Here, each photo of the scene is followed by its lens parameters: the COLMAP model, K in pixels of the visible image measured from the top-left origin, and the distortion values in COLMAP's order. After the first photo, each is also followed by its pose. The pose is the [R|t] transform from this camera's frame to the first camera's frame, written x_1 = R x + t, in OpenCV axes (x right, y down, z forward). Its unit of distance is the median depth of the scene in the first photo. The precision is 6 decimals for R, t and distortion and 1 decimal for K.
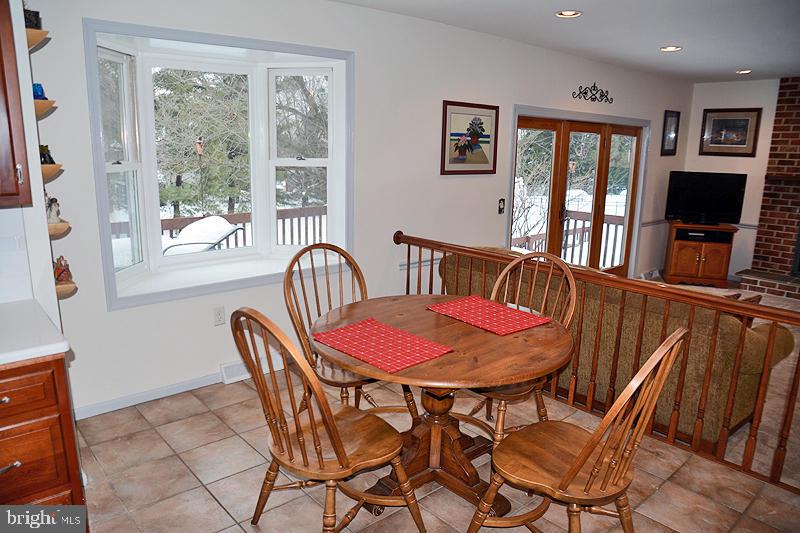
lens RADIAL K [[566.9, 0, 389.9], [0, 566.9, 281.5], [0, 0, 1]] dist [-0.121314, 0.069478]
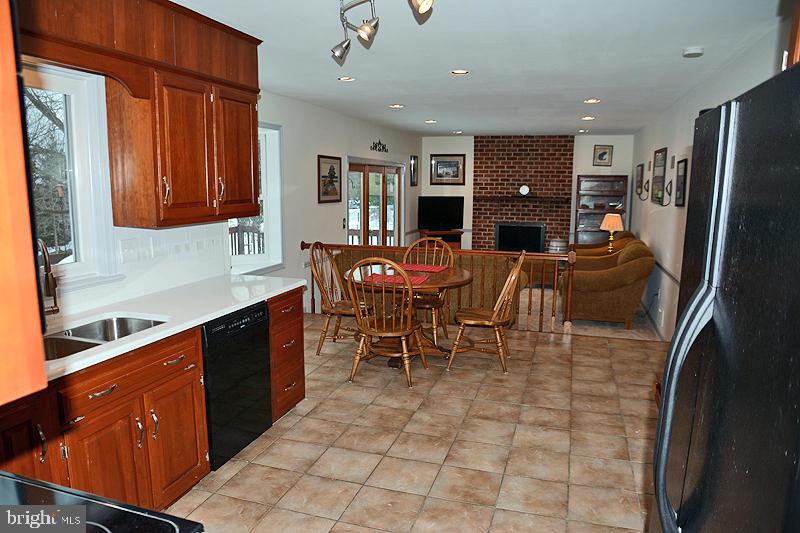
lens RADIAL K [[566.9, 0, 395.1], [0, 566.9, 275.2], [0, 0, 1]] dist [-0.121314, 0.069478]
pose [[0.853067, -0.093978, 0.513268, -0.350323], [0.129705, 0.990965, -0.034132, 0.053029], [-0.505423, 0.095691, 0.857549, -0.253782]]
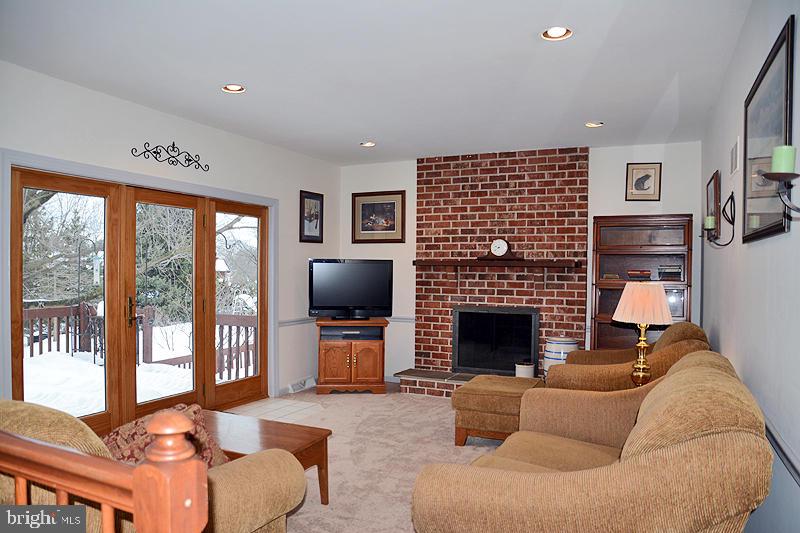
lens RADIAL K [[566.9, 0, 397.0], [0, 566.9, 278.6], [0, 0, 1]] dist [-0.121314, 0.069478]
pose [[0.914358, -0.011285, 0.404748, 0.289761], [0.098298, 0.975894, -0.194854, 0.011295], [-0.392793, 0.217953, 0.893426, 0.182262]]
